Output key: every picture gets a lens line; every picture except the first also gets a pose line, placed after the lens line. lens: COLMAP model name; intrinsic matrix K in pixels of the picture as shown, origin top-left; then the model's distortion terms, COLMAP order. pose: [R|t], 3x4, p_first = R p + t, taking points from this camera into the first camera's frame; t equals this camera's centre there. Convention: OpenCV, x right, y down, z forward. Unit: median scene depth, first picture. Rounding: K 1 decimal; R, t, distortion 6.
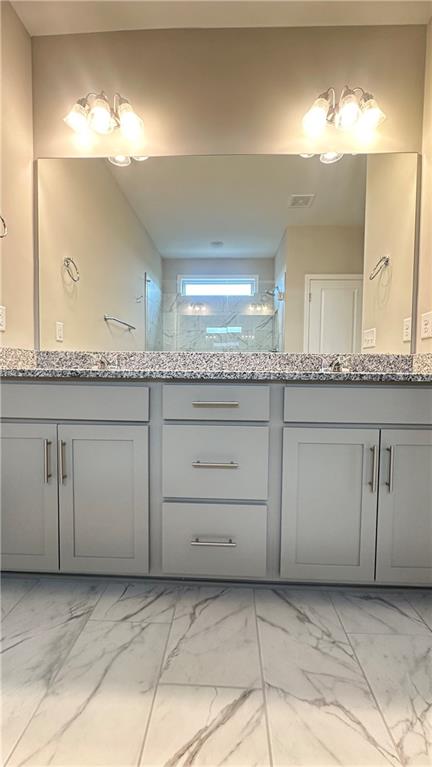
lens RADIAL K [[305.8, 0, 217.0], [0, 305.8, 383.3], [0, 0, 1]] dist [-0.003830, 0.000890]
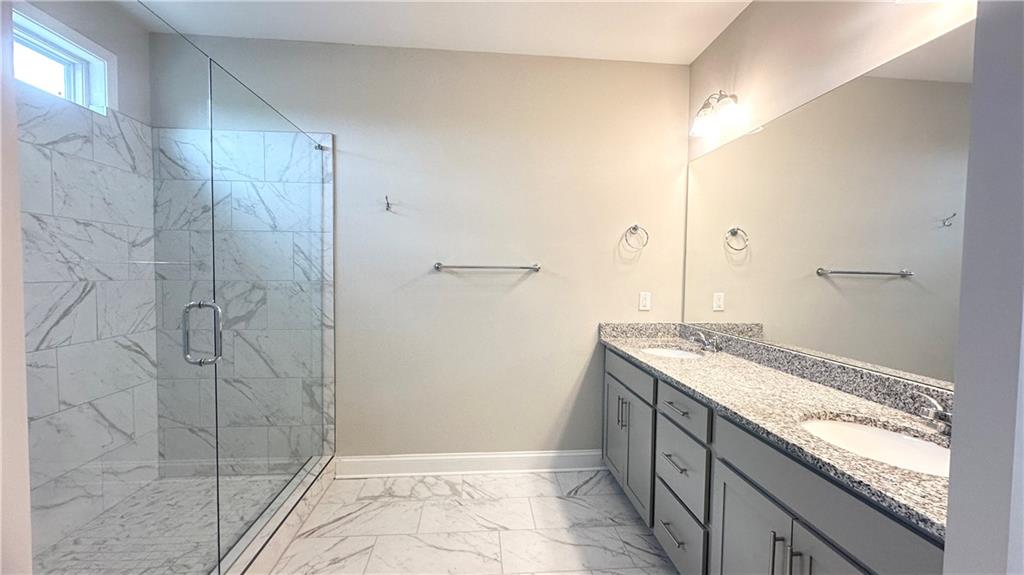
lens RADIAL K [[408.3, 0, 512.1], [0, 408.3, 288.2], [0, 0, 1]] dist [-0.003830, 0.000890]
pose [[0.124942, 0.032099, -0.991645, 1.368544], [-0.053048, 0.998263, 0.025629, -0.374009], [0.990745, 0.049403, 0.126427, 0.203586]]
